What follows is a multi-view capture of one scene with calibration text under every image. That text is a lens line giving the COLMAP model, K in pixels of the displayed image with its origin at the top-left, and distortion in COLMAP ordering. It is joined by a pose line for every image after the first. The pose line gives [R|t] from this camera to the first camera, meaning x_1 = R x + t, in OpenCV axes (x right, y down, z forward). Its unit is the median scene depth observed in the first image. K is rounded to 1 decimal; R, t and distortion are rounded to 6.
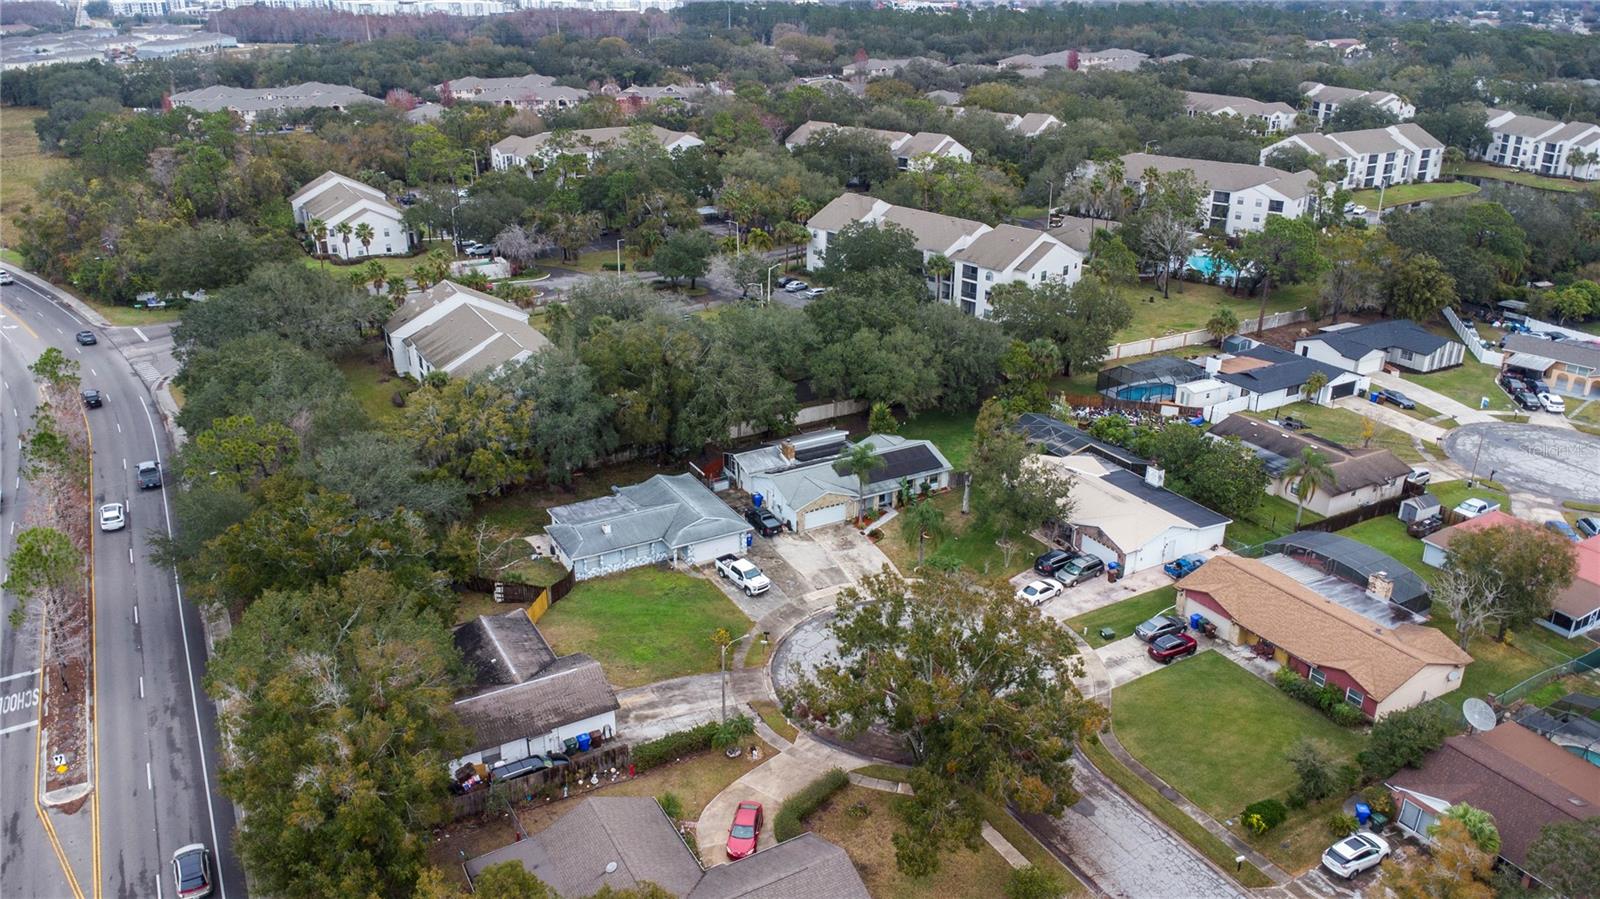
lens RADIAL K [[1161.7, 0, 798.4], [0, 1161.7, 448.1], [0, 0, 1]] dist [0.020494, -0.009175]
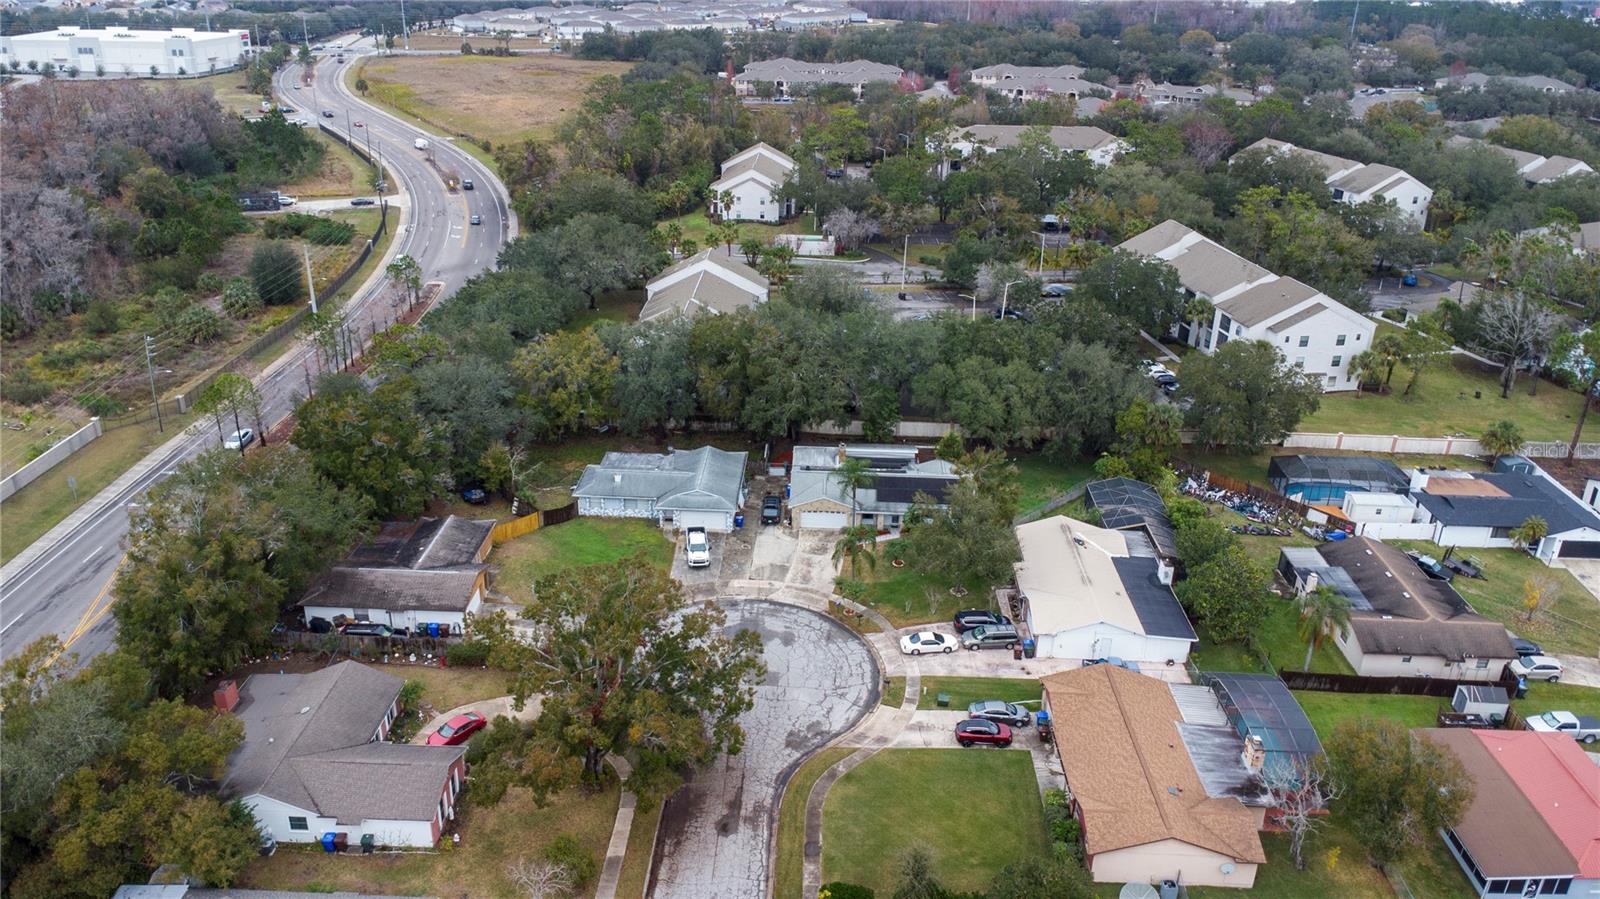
lens RADIAL K [[1161.7, 0, 797.3], [0, 1161.7, 452.1], [0, 0, 1]] dist [0.020494, -0.009175]
pose [[0.852472, 0.226462, -0.471176, 0.451353], [-0.218123, 0.973180, 0.073102, -0.067497], [0.475094, 0.040457, 0.879005, 0.067033]]
